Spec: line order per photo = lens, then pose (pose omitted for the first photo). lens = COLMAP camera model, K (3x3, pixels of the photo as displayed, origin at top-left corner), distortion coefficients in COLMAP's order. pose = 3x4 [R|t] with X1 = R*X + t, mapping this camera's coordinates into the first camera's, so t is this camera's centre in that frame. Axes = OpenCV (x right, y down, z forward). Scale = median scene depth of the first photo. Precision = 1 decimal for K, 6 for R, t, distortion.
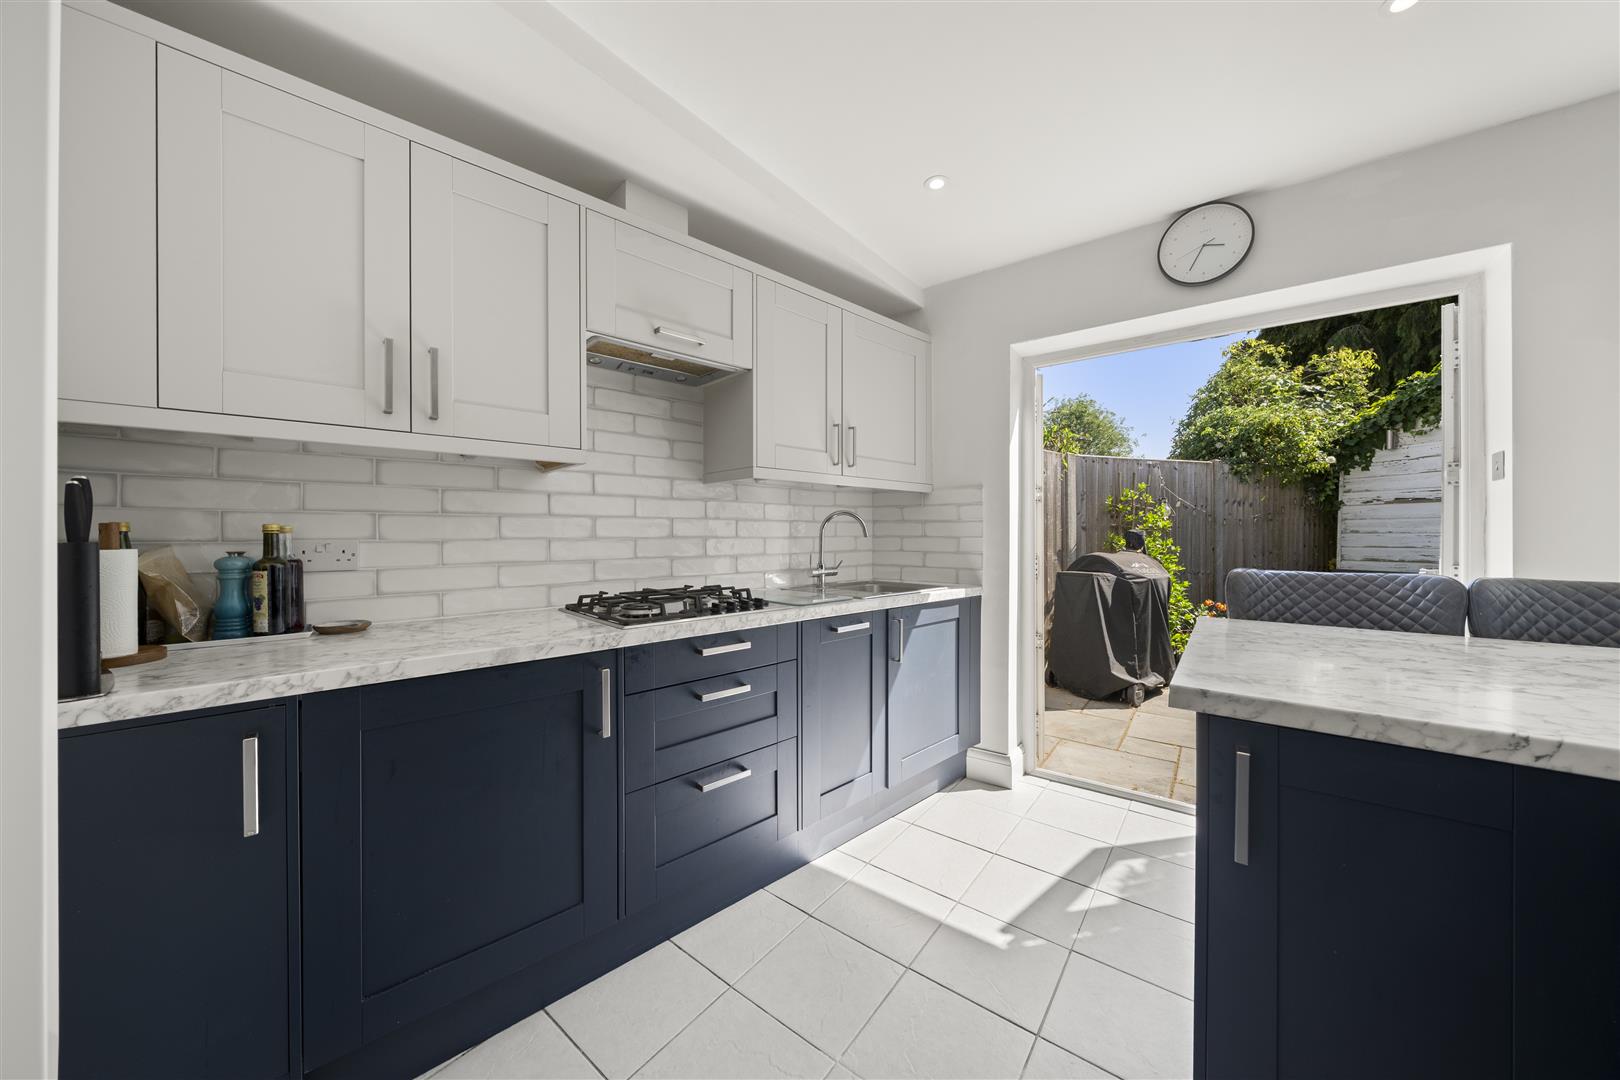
lens RADIAL K [[557.6, 0, 806.3], [0, 557.6, 527.6], [0, 0, 1]] dist [0.000713, -0.000013]
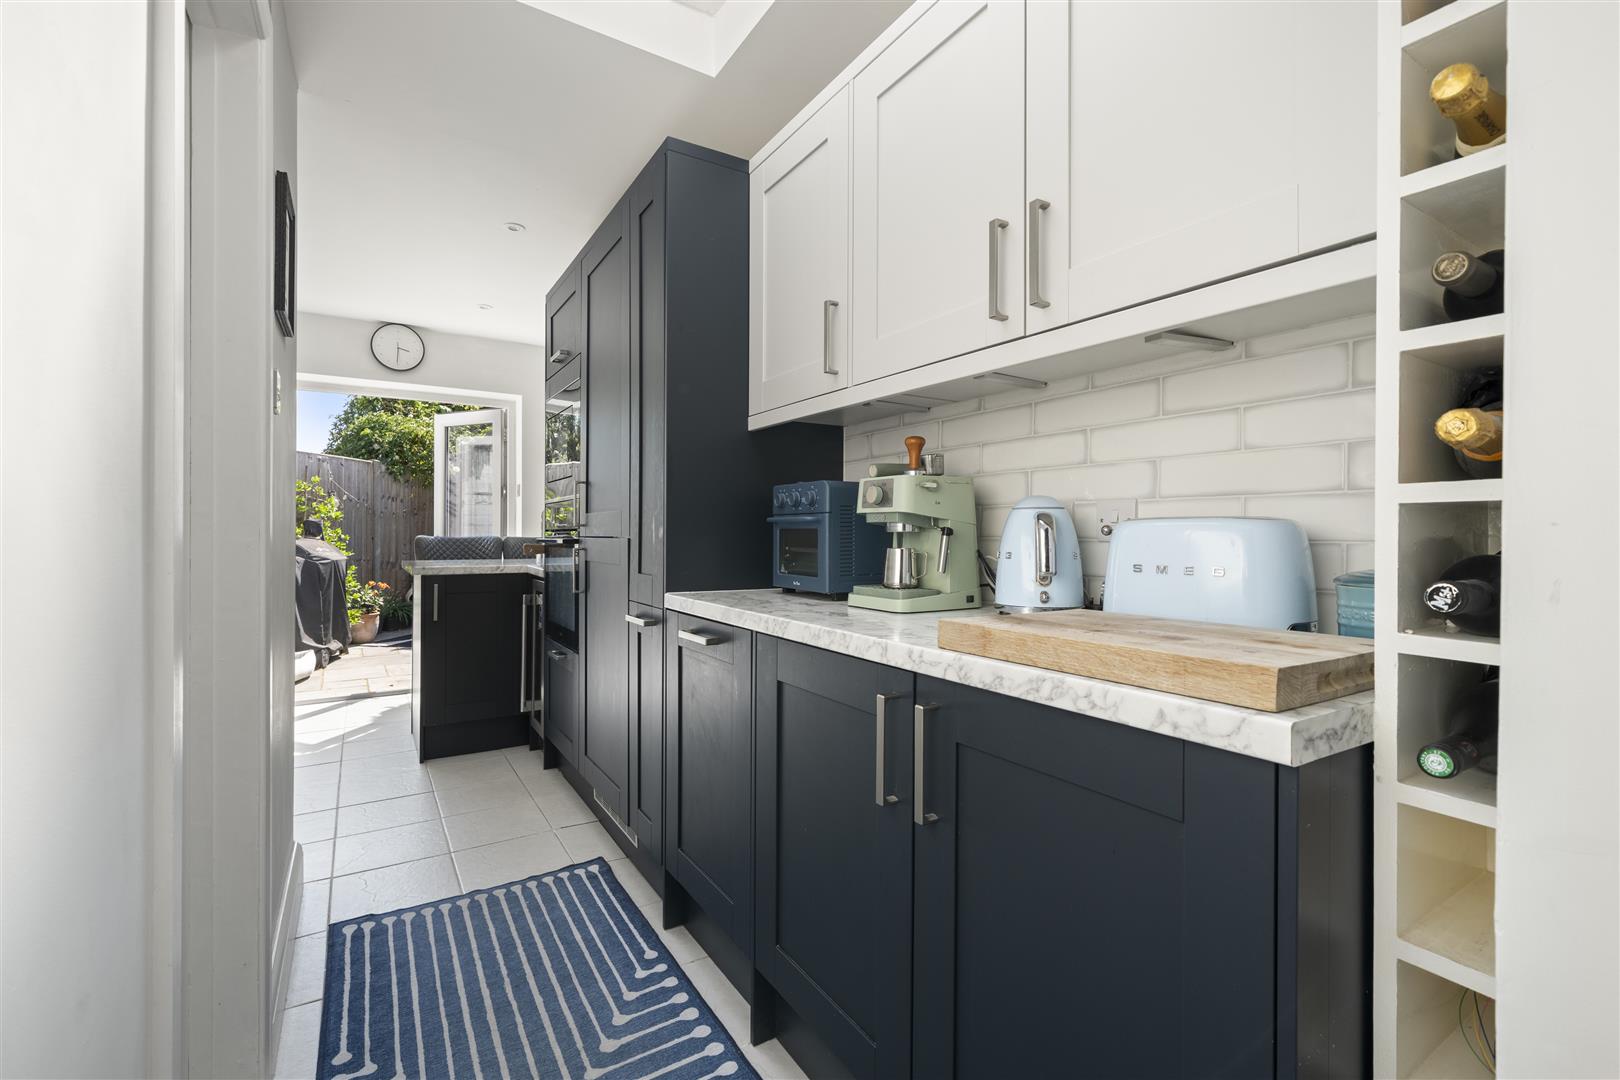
lens RADIAL K [[724.9, 0, 810.0], [0, 724.9, 540.0], [0, 0, 1]] dist [-0.001319, -0.000136]
pose [[0.350720, -0.004660, 0.936469, -0.351983], [-0.012460, 0.999876, 0.009642, 0.017092], [-0.936397, -0.015050, 0.350618, -0.364035]]
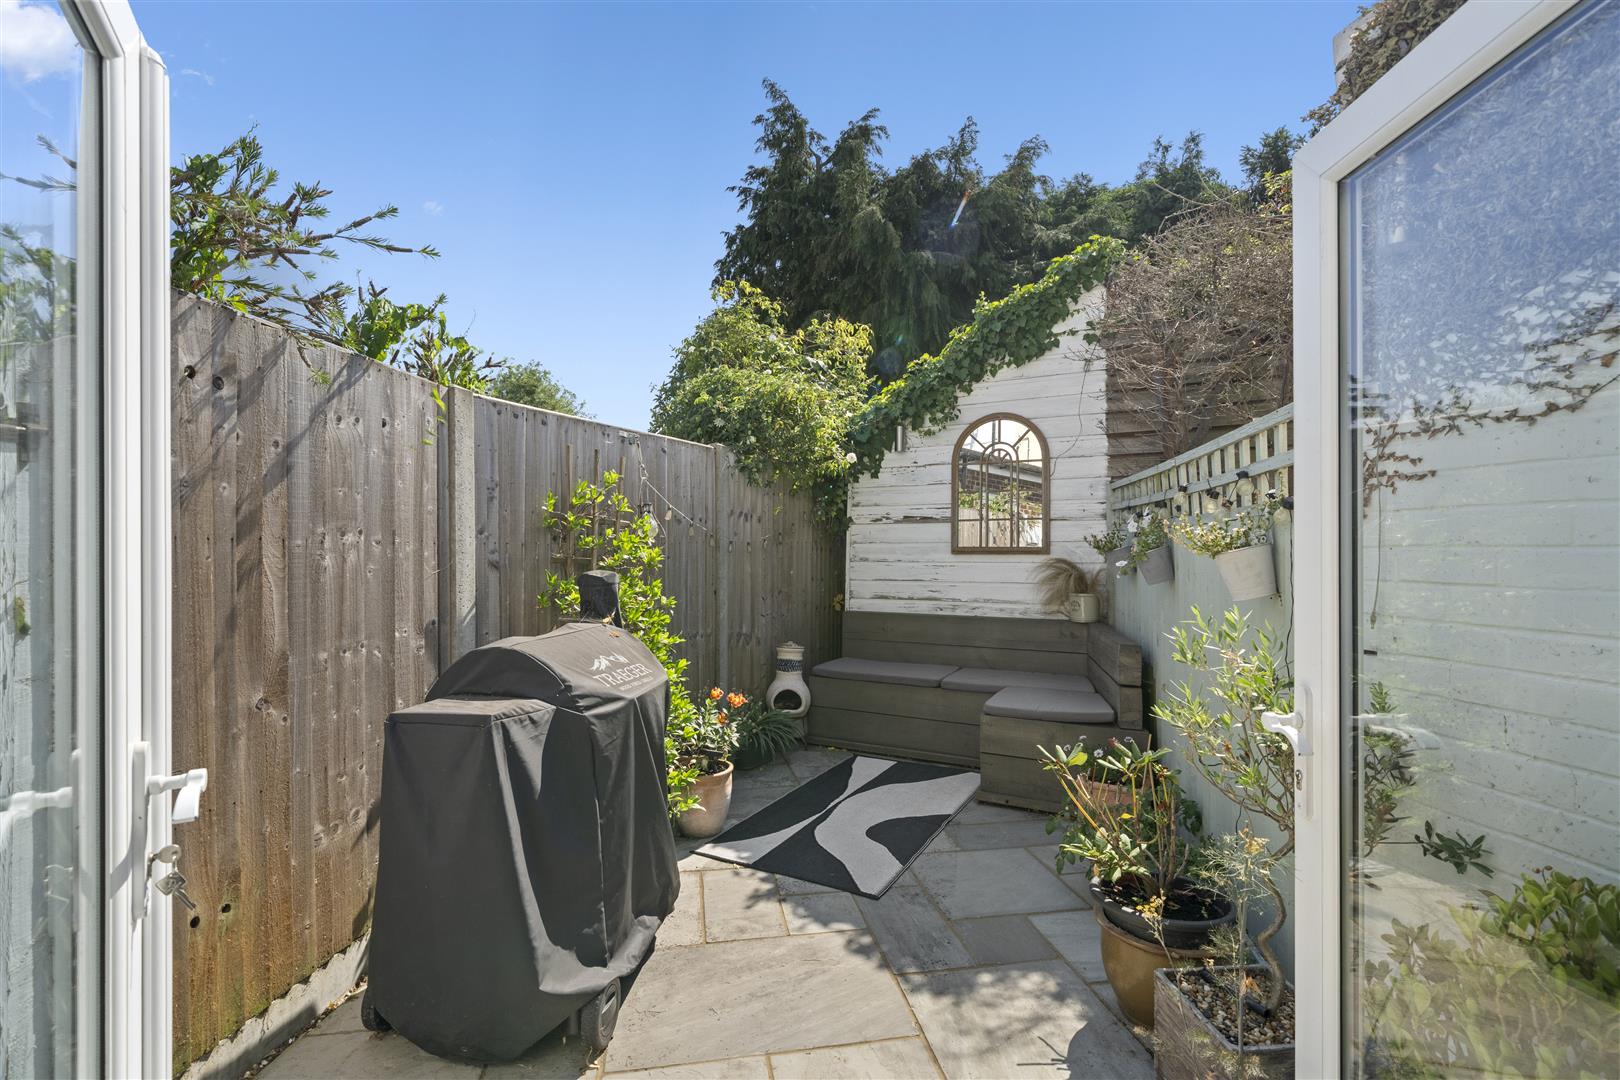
lens RADIAL K [[713.6, 0, 811.1], [0, 713.6, 560.1], [0, 0, 1]] dist [0.000093, -0.000041]
pose [[0.679291, -0.016738, 0.733678, 0.244390], [-0.007762, 0.999520, 0.029989, -0.020457], [-0.733828, -0.026066, 0.678835, 0.416872]]
